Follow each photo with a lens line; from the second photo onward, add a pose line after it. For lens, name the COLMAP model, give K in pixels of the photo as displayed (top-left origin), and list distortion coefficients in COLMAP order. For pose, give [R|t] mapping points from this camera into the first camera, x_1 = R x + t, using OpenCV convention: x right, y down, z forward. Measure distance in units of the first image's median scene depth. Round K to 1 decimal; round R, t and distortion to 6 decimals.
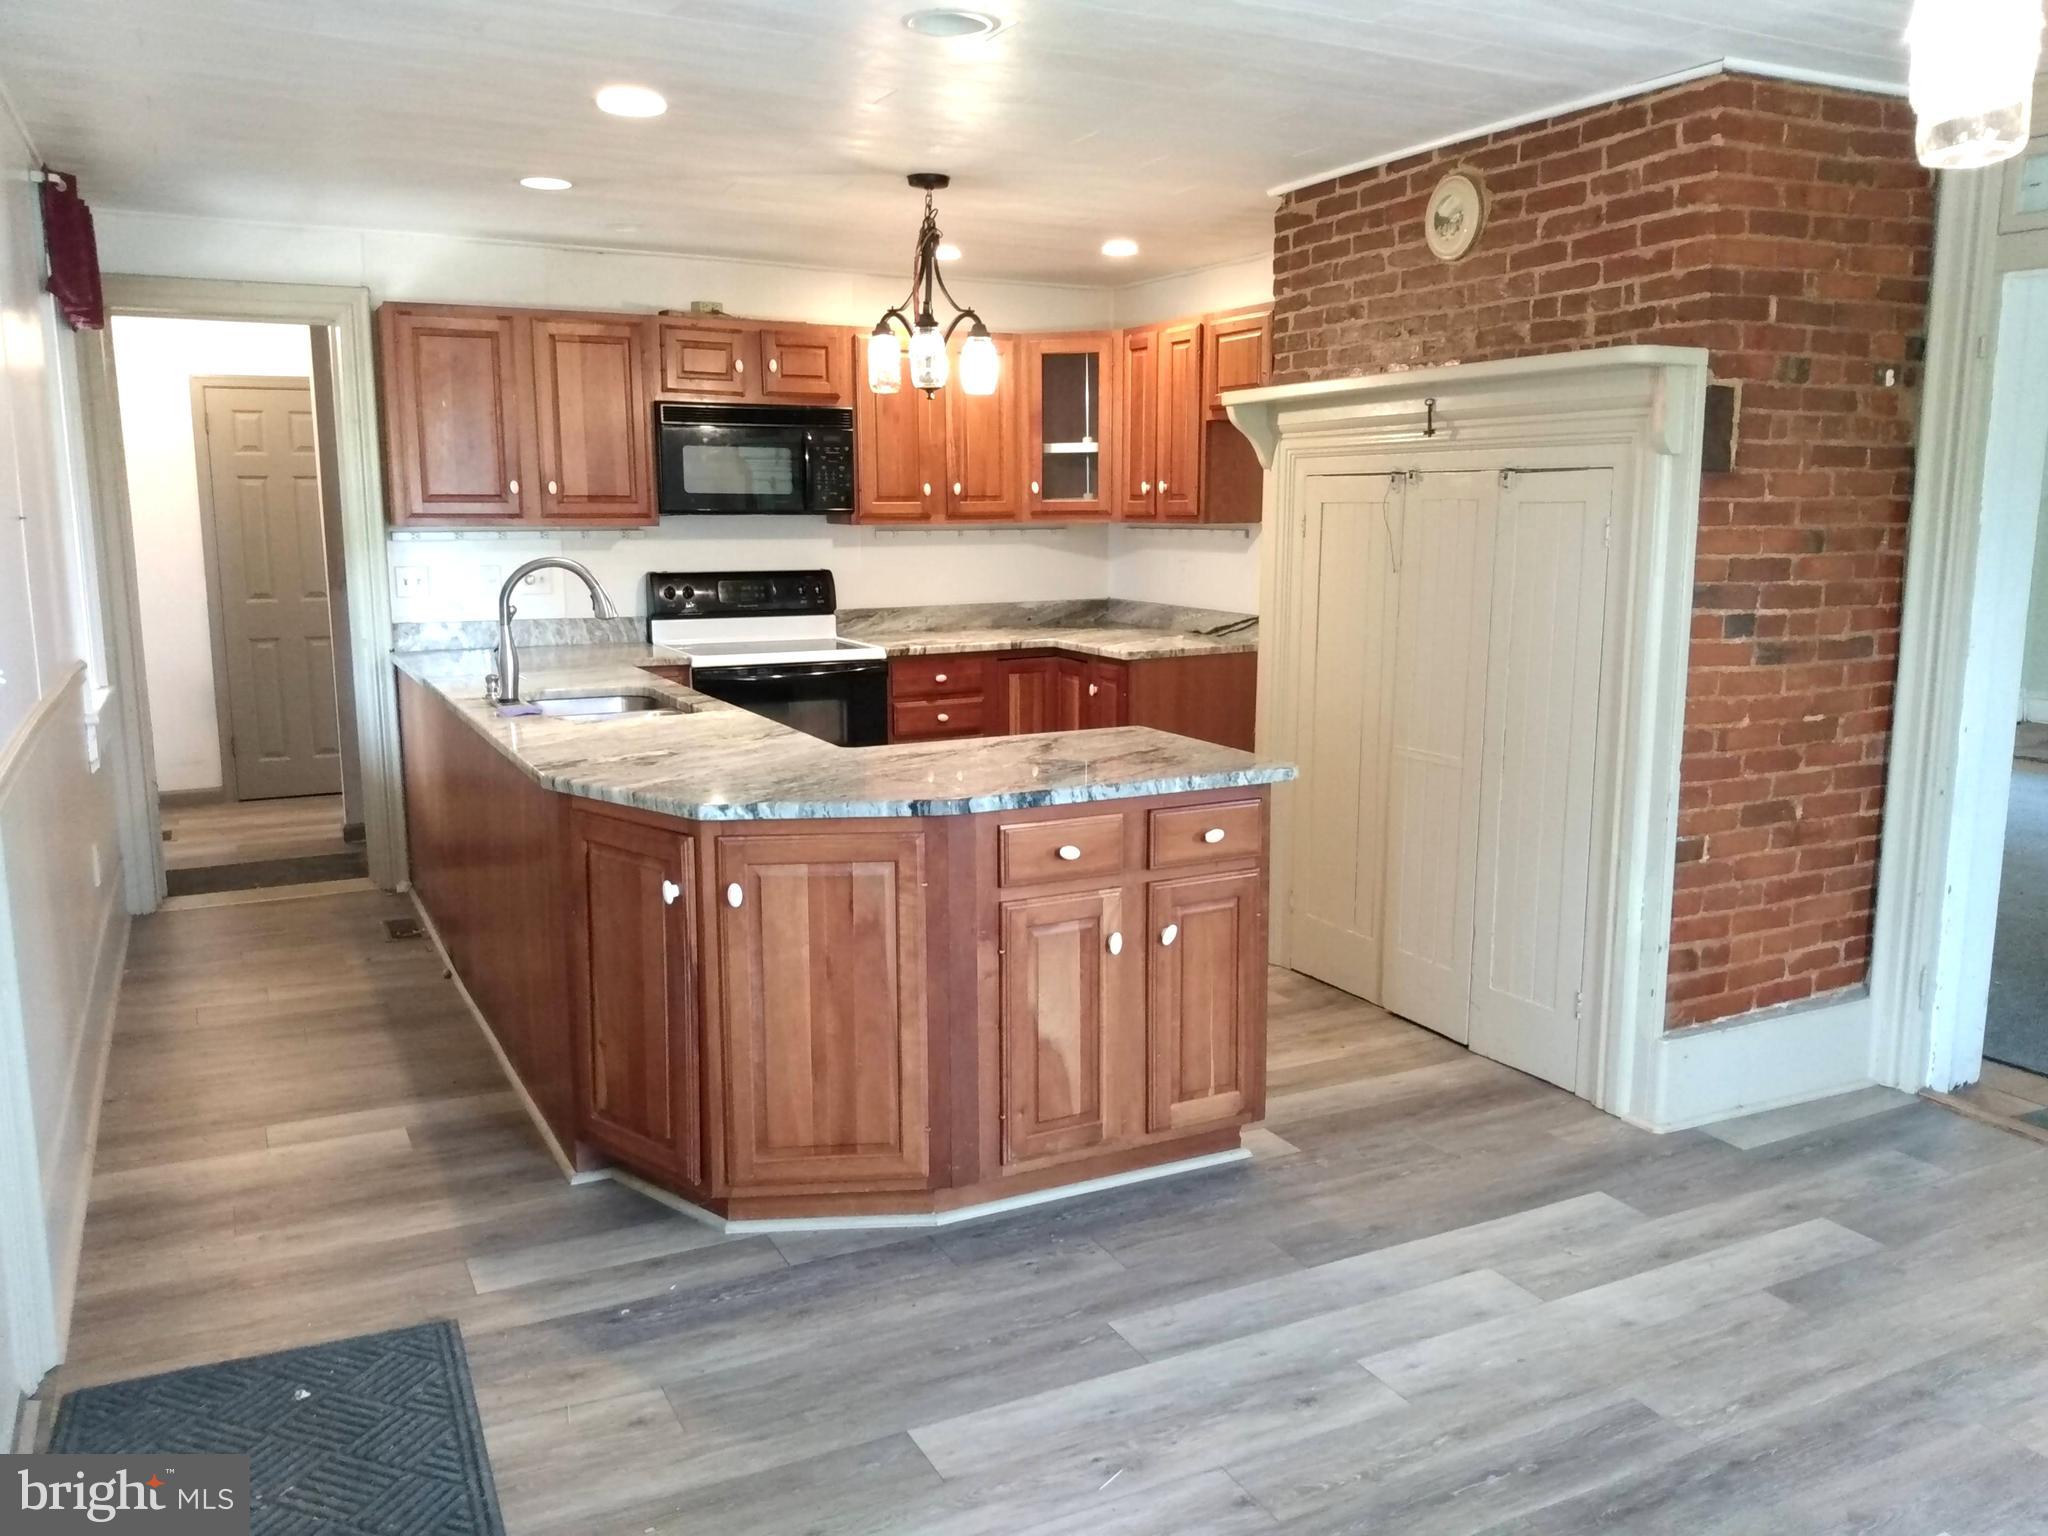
lens RADIAL K [[1600.5, 0, 1012.5], [0, 1600.5, 780.8], [0, 0, 1]] dist [0.017891, -0.026941]
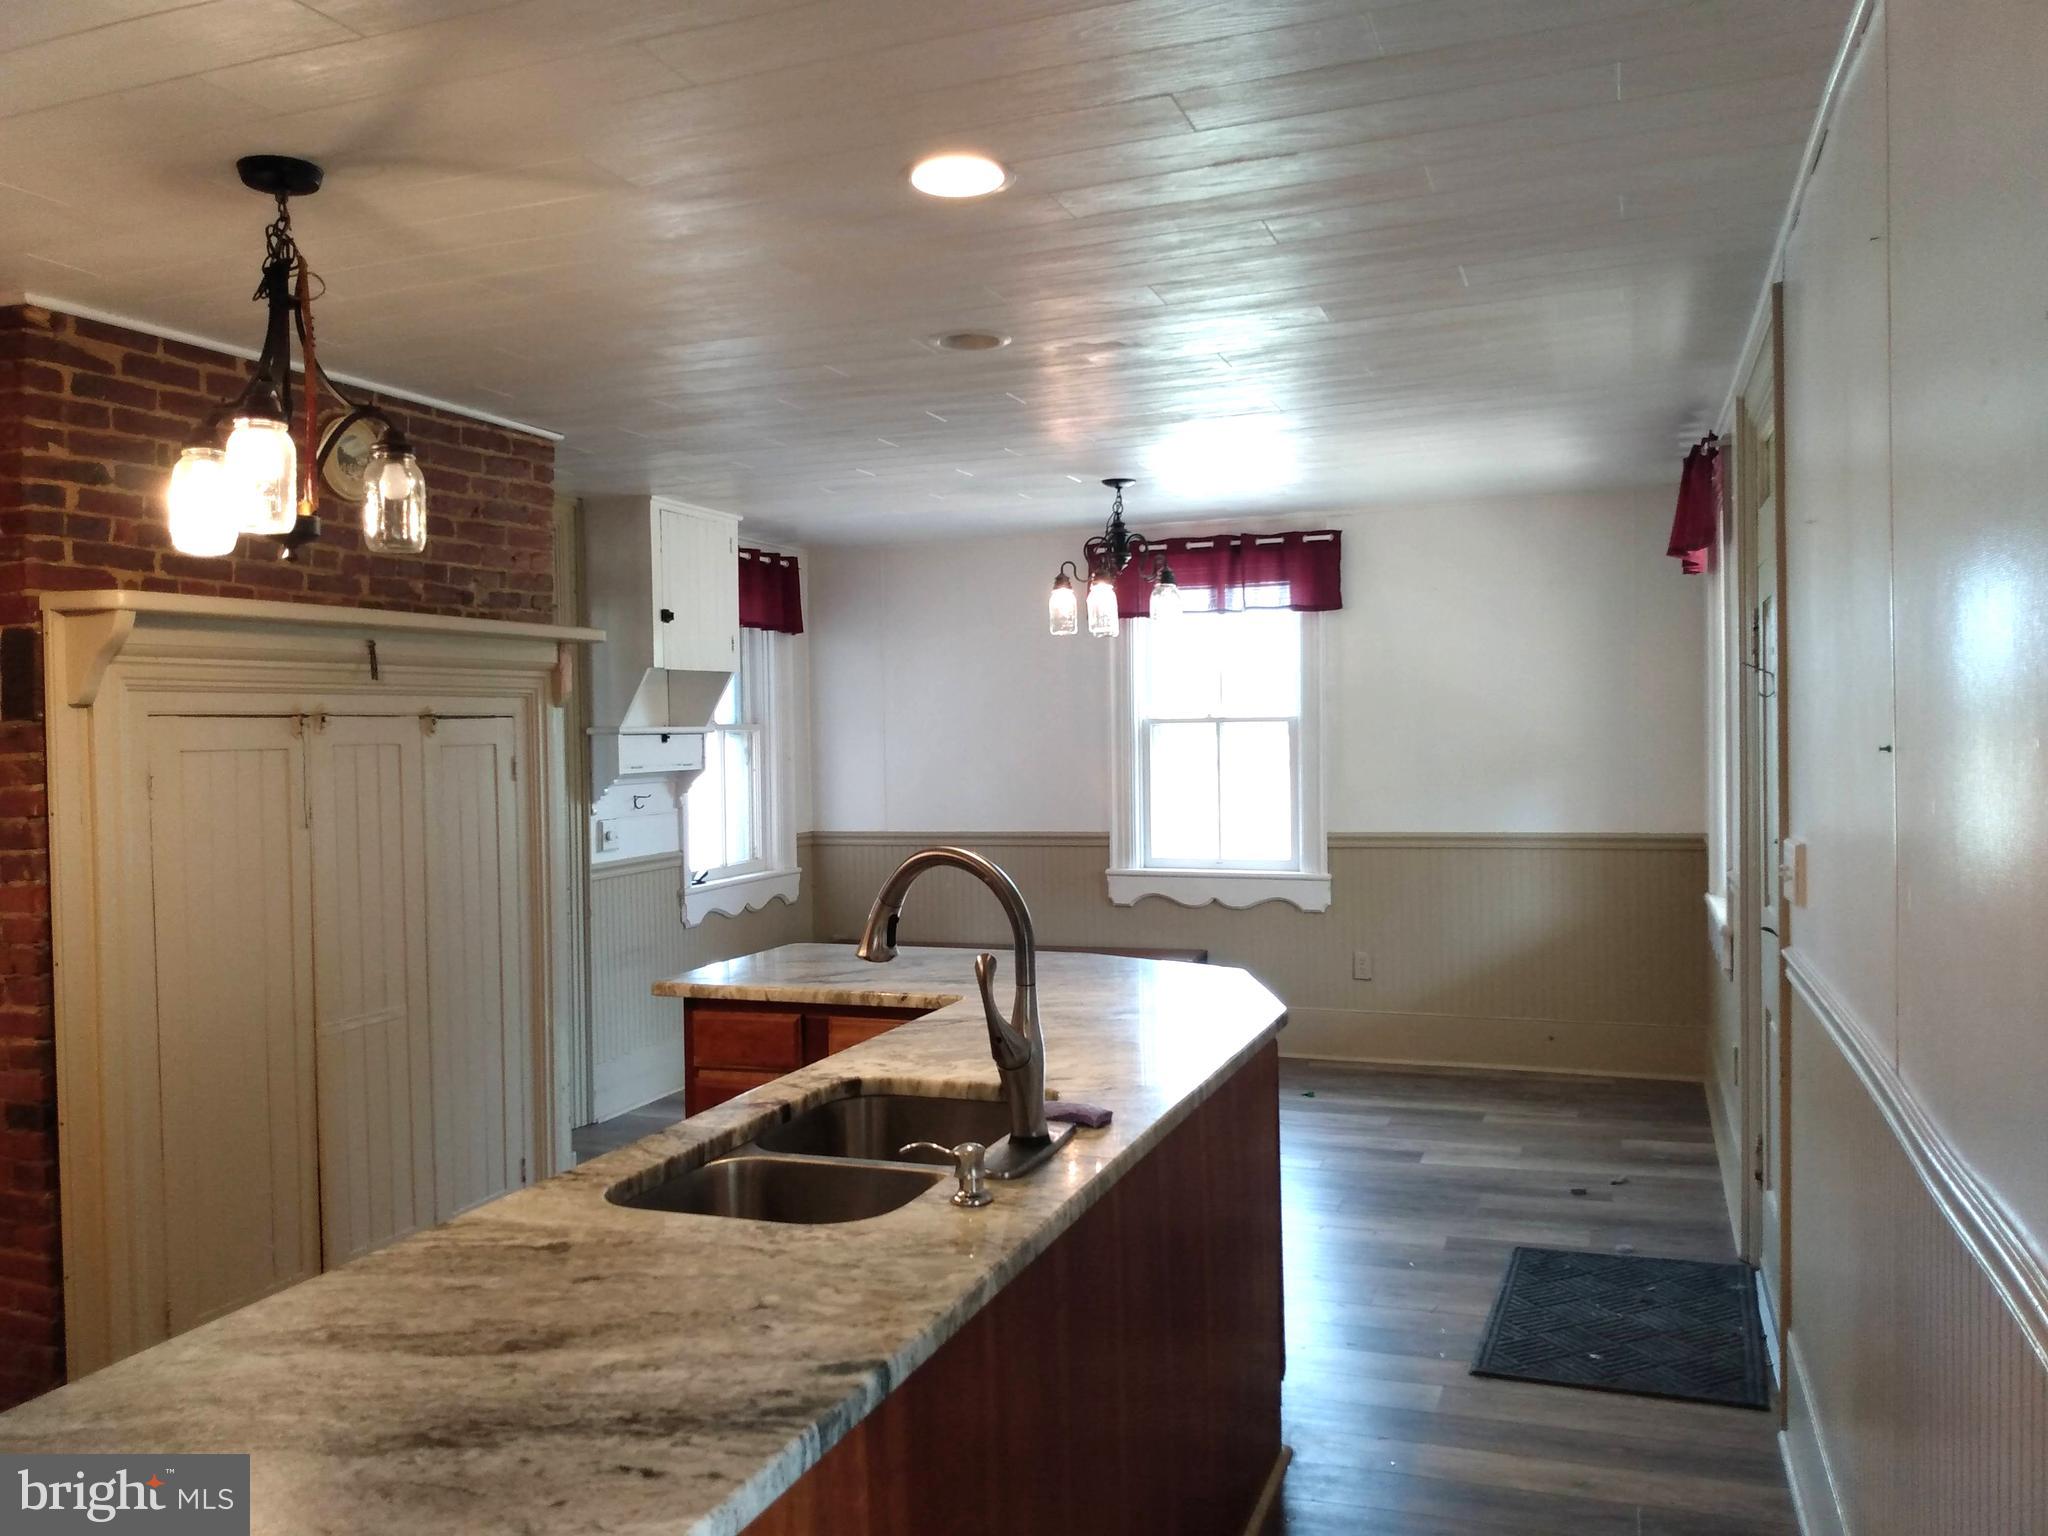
lens RADIAL K [[1600.5, 0, 1024.8], [0, 1600.5, 771.3], [0, 0, 1]] dist [0.017891, -0.026941]
pose [[-0.679970, -0.006475, 0.733211, -0.469668], [0.145718, 0.978822, 0.143781, -0.162037], [-0.718614, 0.204609, -0.664627, 0.915039]]
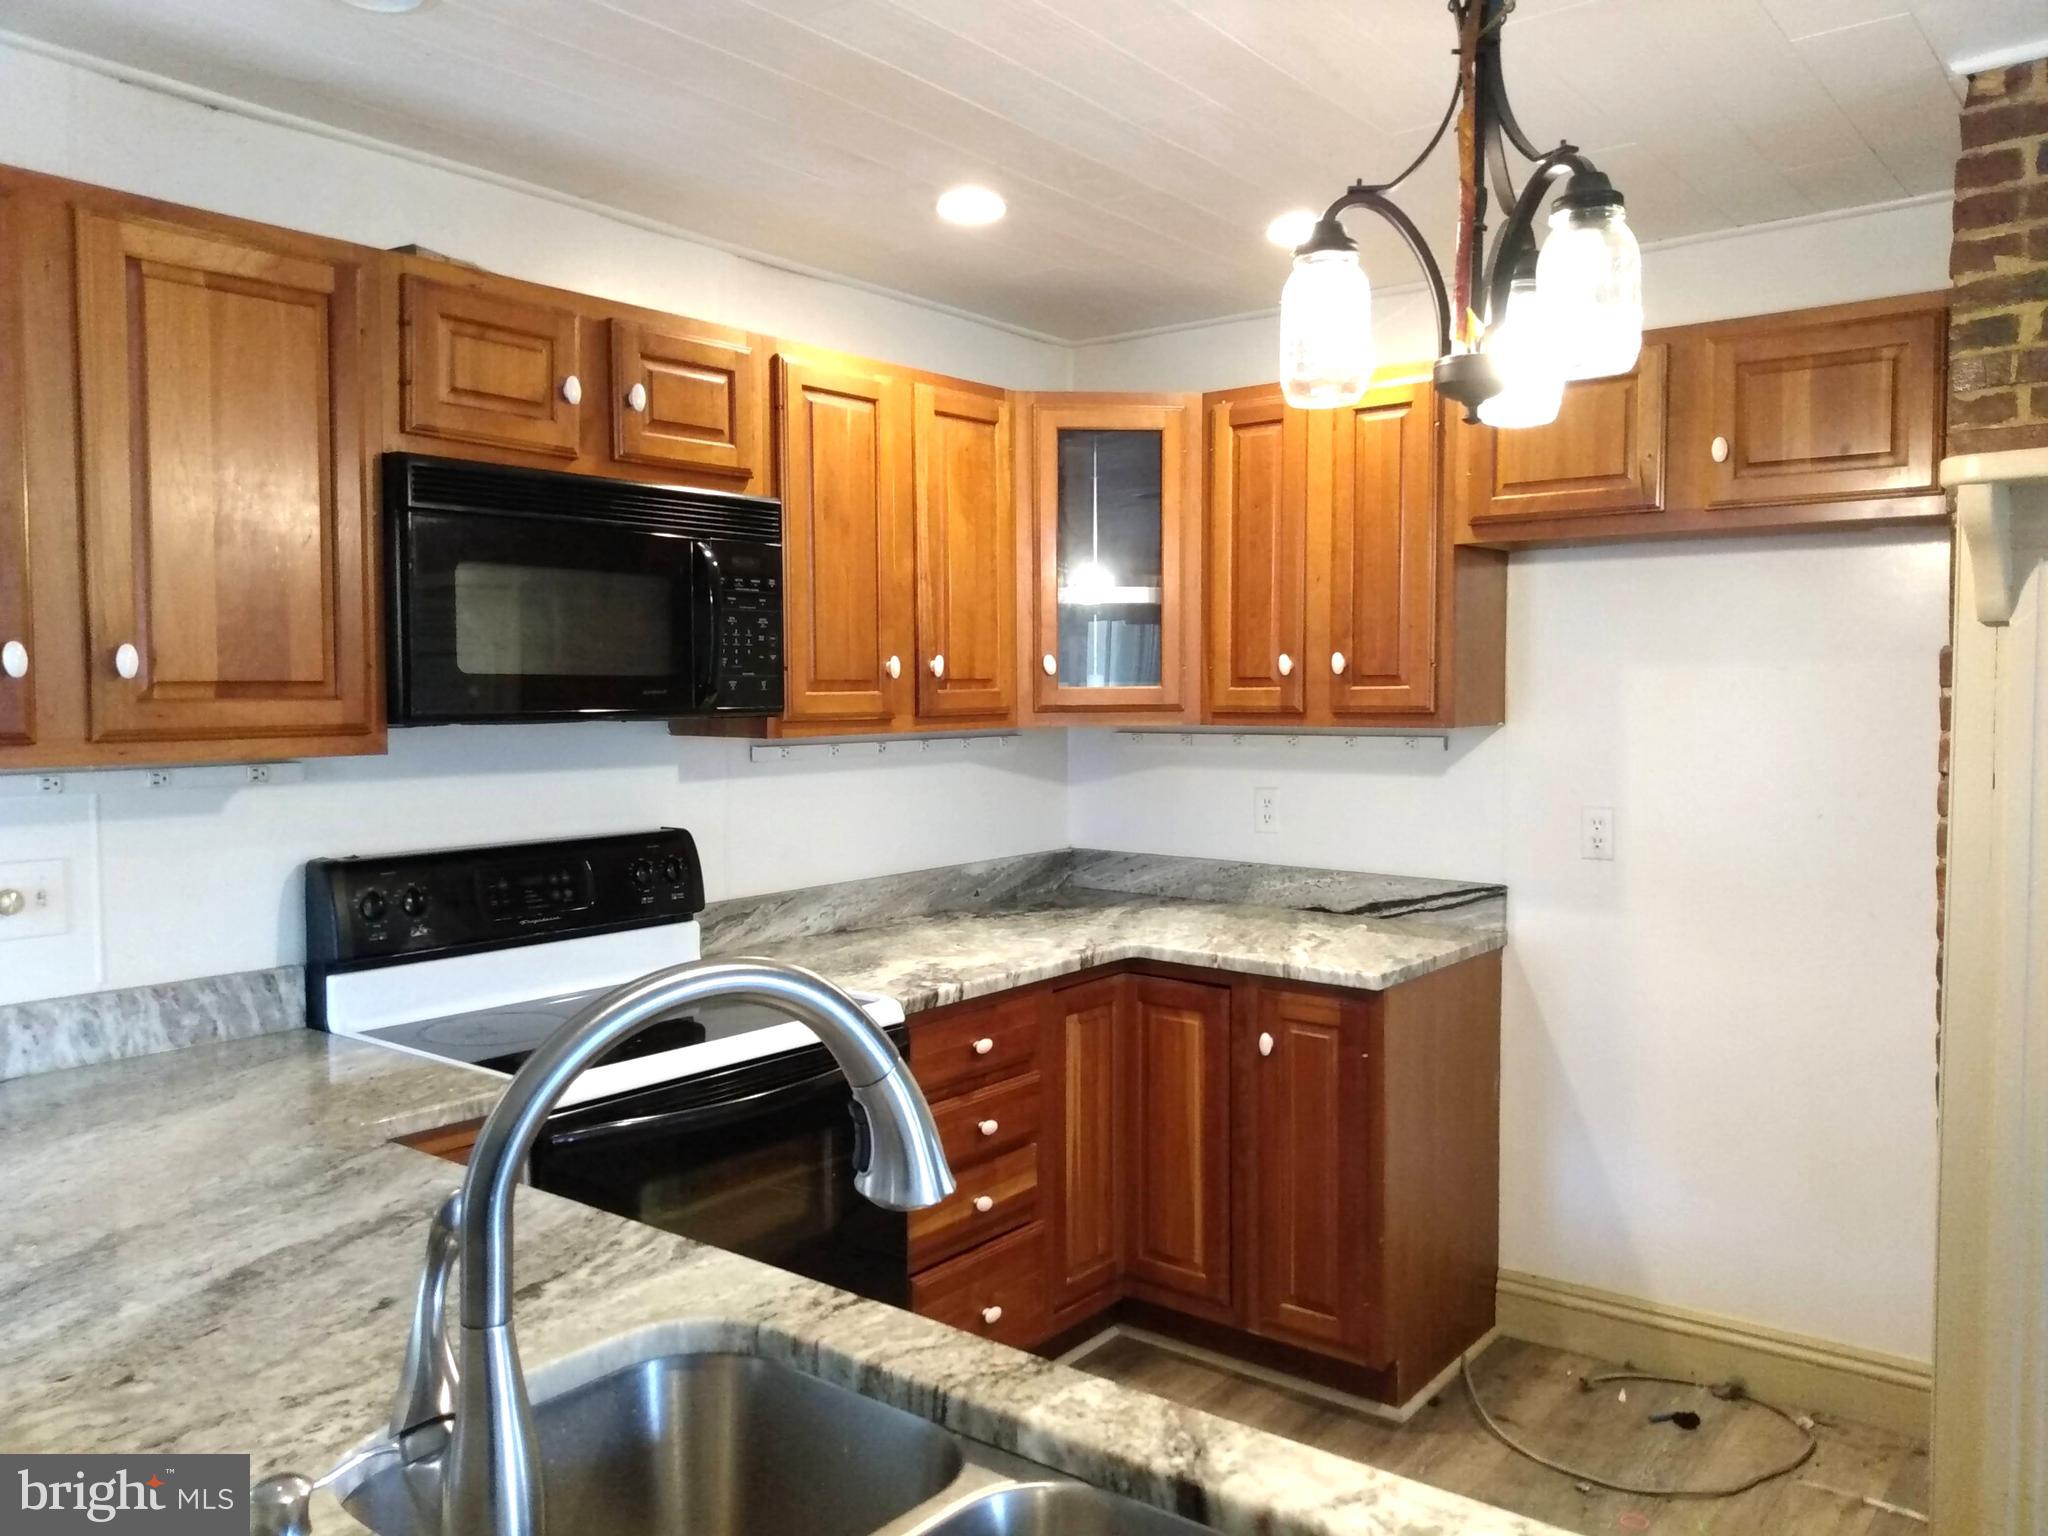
lens RADIAL K [[1600.5, 0, 1044.0], [0, 1600.5, 751.9], [0, 0, 1]] dist [0.017891, -0.026941]
pose [[0.908045, -0.021312, 0.418330, -0.231785], [0.075428, 0.990699, -0.113257, -0.097041], [-0.412025, 0.134396, 0.901207, 0.542427]]
